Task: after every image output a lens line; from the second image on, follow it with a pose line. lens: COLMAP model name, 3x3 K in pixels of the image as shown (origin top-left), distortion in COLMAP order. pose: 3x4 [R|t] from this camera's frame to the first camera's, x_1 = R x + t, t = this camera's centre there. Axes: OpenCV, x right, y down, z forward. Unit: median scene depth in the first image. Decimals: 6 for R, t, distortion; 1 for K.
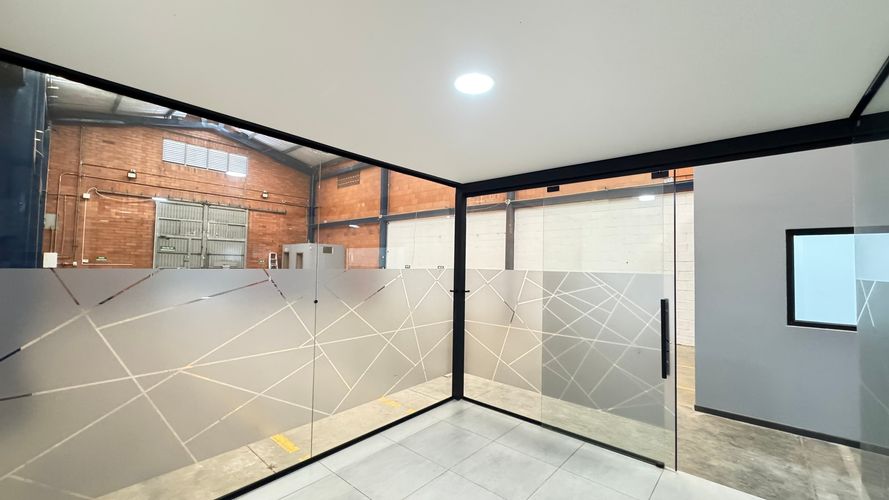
lens RADIAL K [[352.8, 0, 444.6], [0, 352.8, 250.8], [0, 0, 1]] dist [-0.004885, 0.000906]
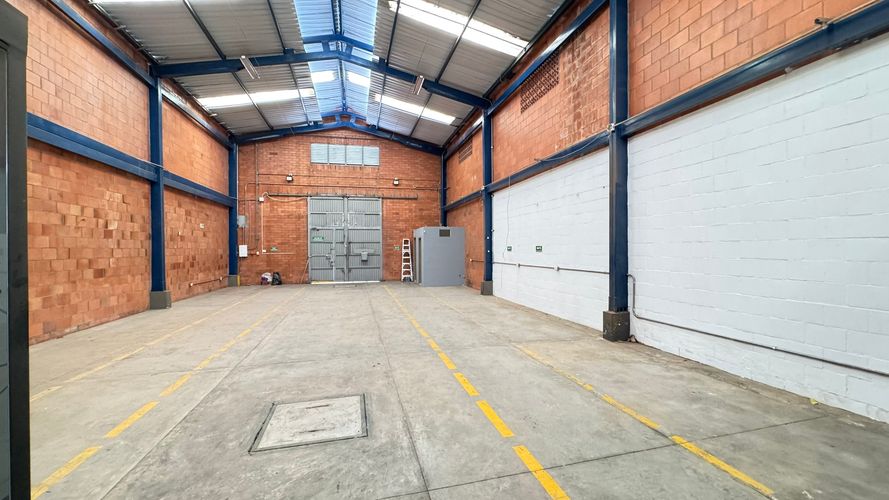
lens RADIAL K [[352.8, 0, 444.6], [0, 352.8, 250.8], [0, 0, 1]] dist [-0.004885, 0.000906]
pose [[0.828620, -0.023901, -0.559301, 0.195860], [0.045269, 0.998677, 0.024391, 0.023352], [0.557978, -0.045530, 0.828606, 0.270998]]
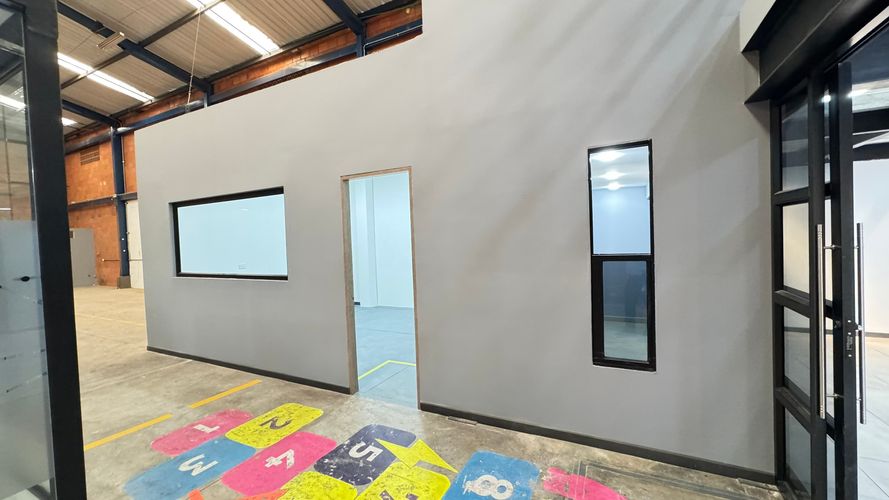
lens RADIAL K [[352.8, 0, 444.6], [0, 352.8, 250.8], [0, 0, 1]] dist [-0.004885, 0.000906]
pose [[0.965414, -0.060191, 0.253678, 0.416505], [0.042648, 0.996338, 0.074102, 0.015702], [-0.257209, -0.060721, 0.964446, -0.131649]]
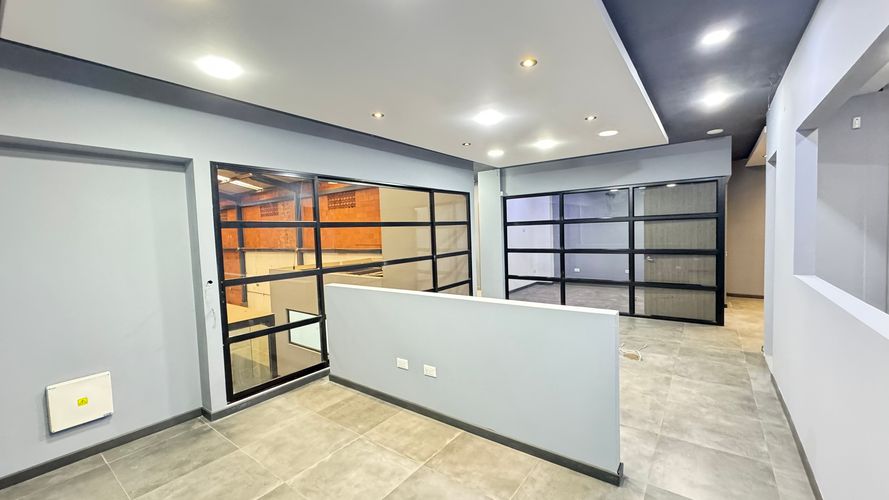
lens RADIAL K [[352.8, 0, 444.6], [0, 352.8, 250.8], [0, 0, 1]] dist [-0.004885, 0.000906]
pose [[0.995190, -0.058446, 0.078613, 0.516202], [0.051047, 0.994353, 0.093034, -0.176493], [-0.083607, -0.088573, 0.992555, -0.444765]]
